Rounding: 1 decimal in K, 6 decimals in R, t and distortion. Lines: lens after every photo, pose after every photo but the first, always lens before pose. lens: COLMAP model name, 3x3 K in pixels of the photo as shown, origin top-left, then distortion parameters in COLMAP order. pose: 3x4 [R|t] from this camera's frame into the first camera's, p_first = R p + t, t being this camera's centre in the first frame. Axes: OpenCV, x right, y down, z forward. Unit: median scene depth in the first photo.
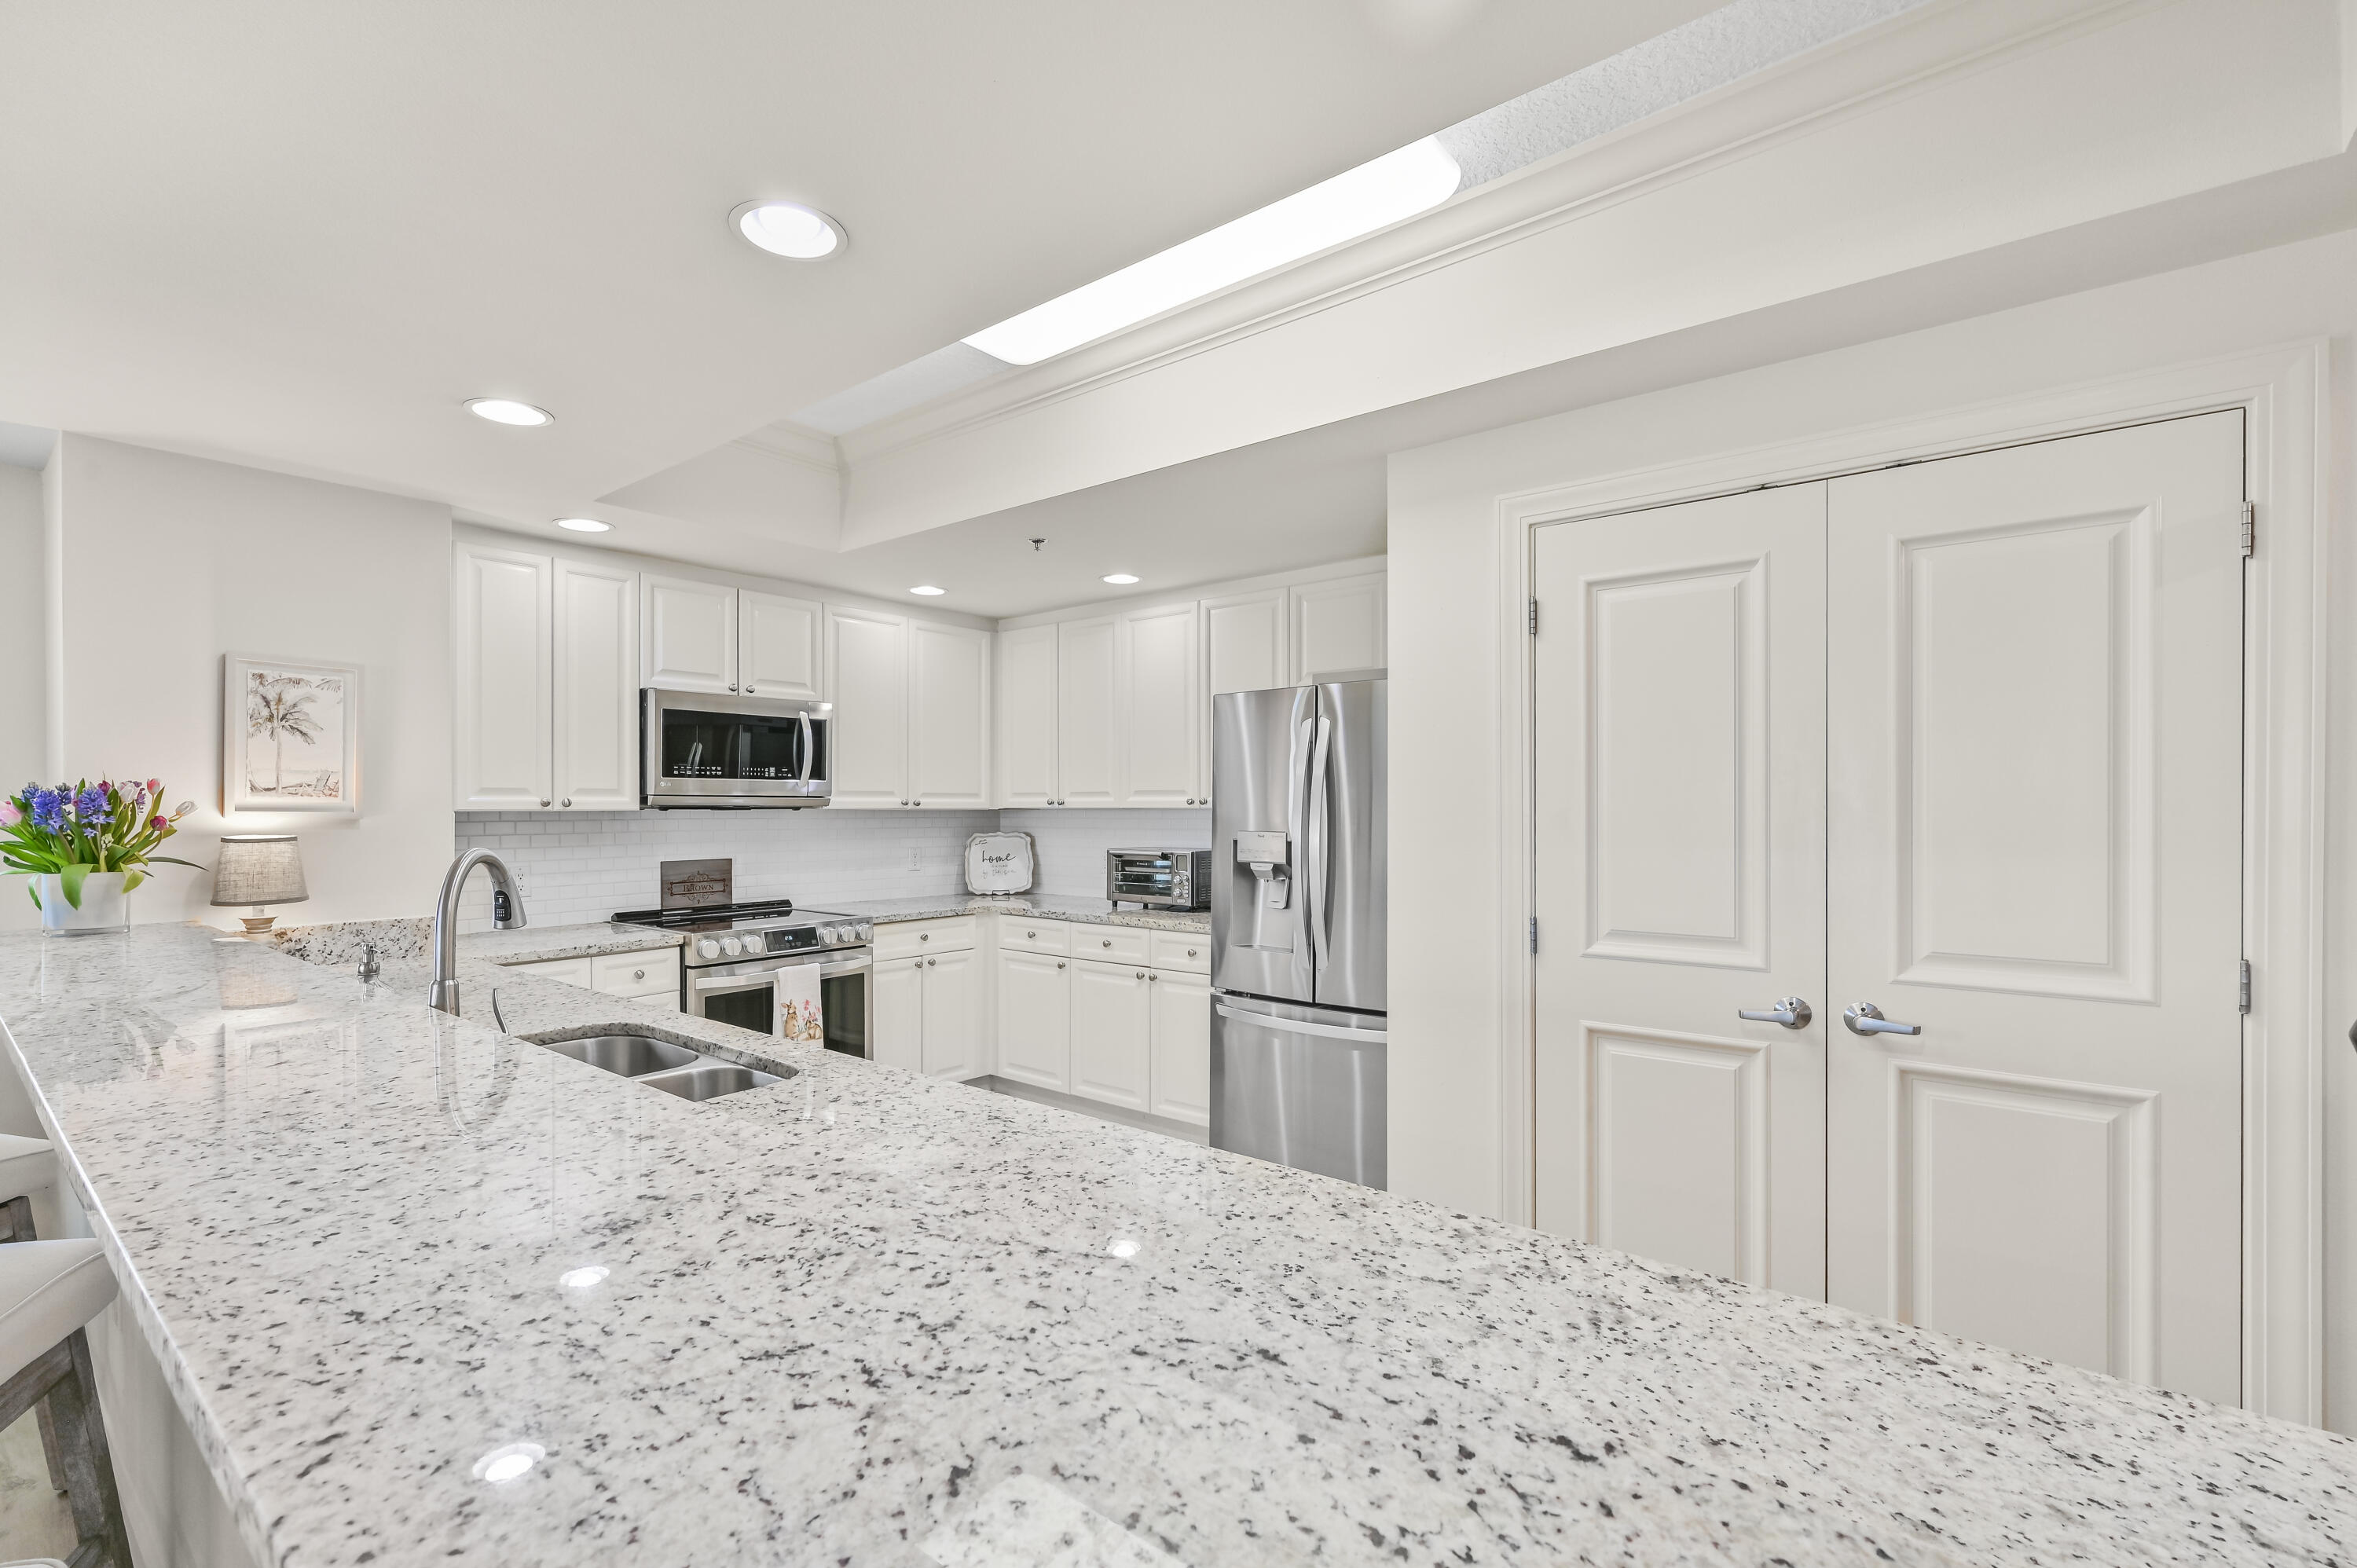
lens RADIAL K [[1005.1, 0, 1175.6], [0, 1005.1, 808.4], [0, 0, 1]] dist [-0.019050, 0.000361]
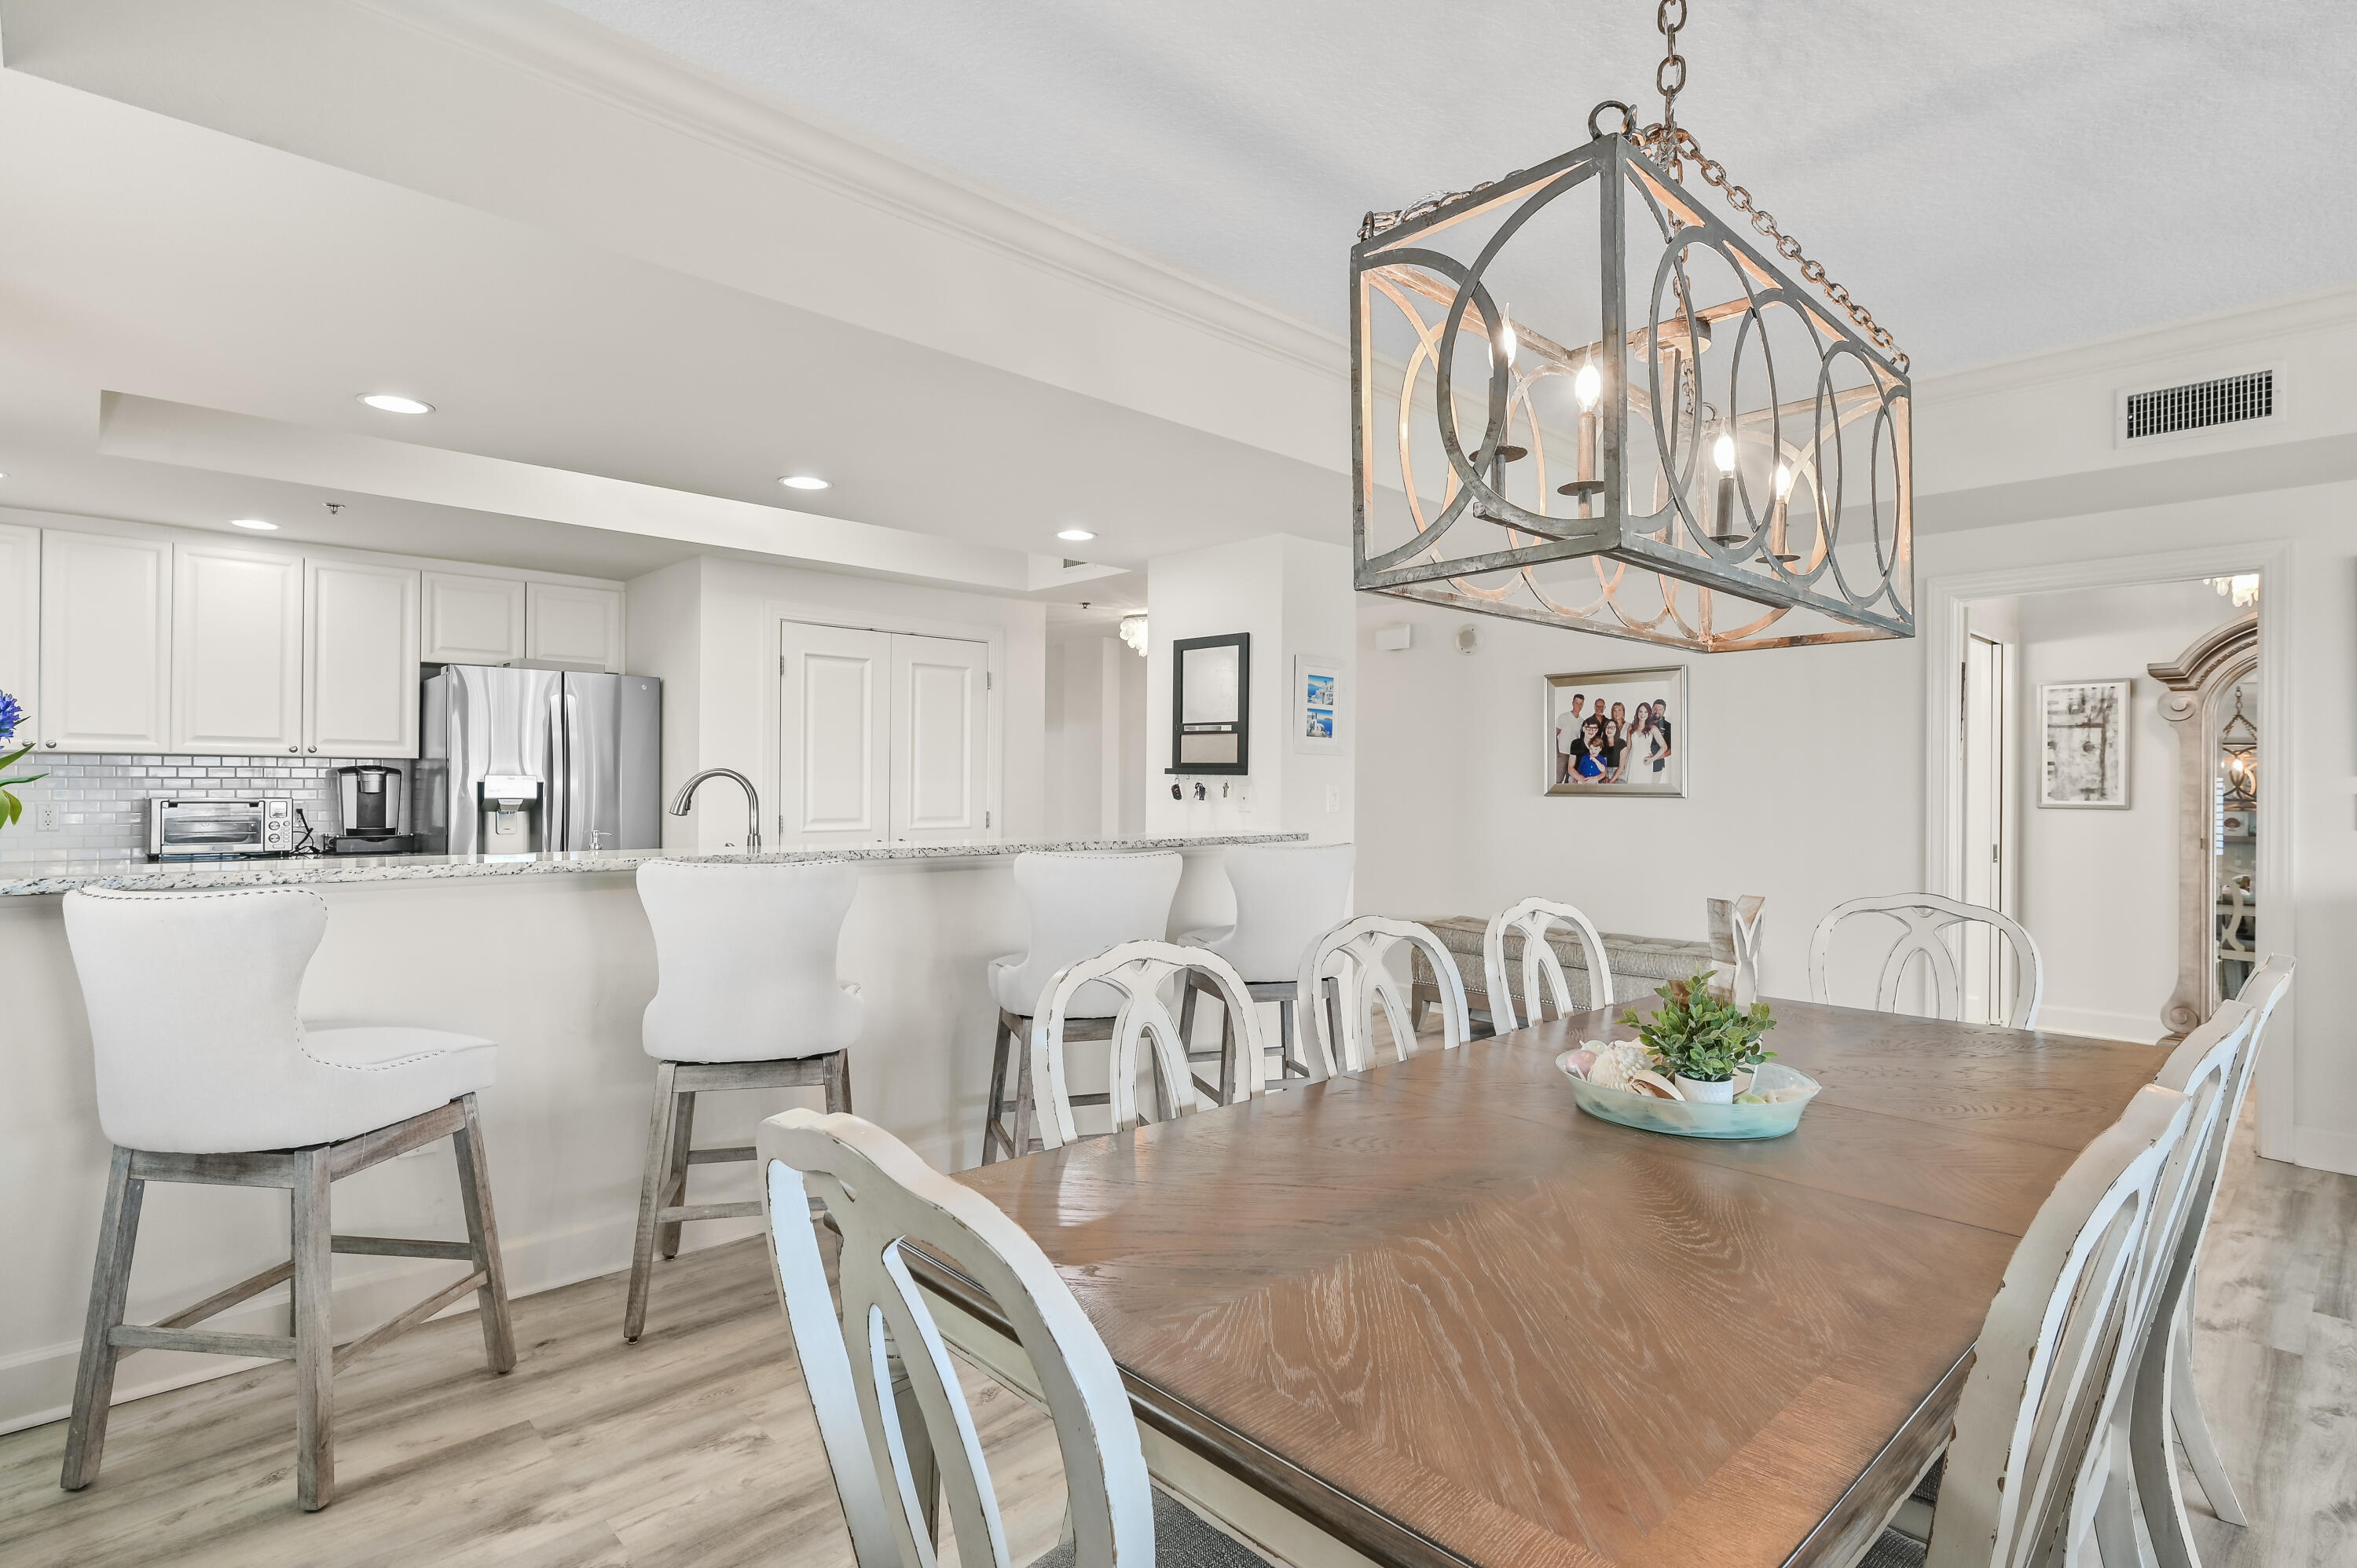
lens RADIAL K [[1152.6, 0, 1174.8], [0, 1152.6, 785.8], [0, 0, 1]] dist [-0.008146, 0.000091]
pose [[0.142682, 0.000762, 0.989768, -1.068034], [-0.004776, 0.999989, -0.000081, 0.026927], [-0.989757, -0.004716, 0.142684, -0.061653]]
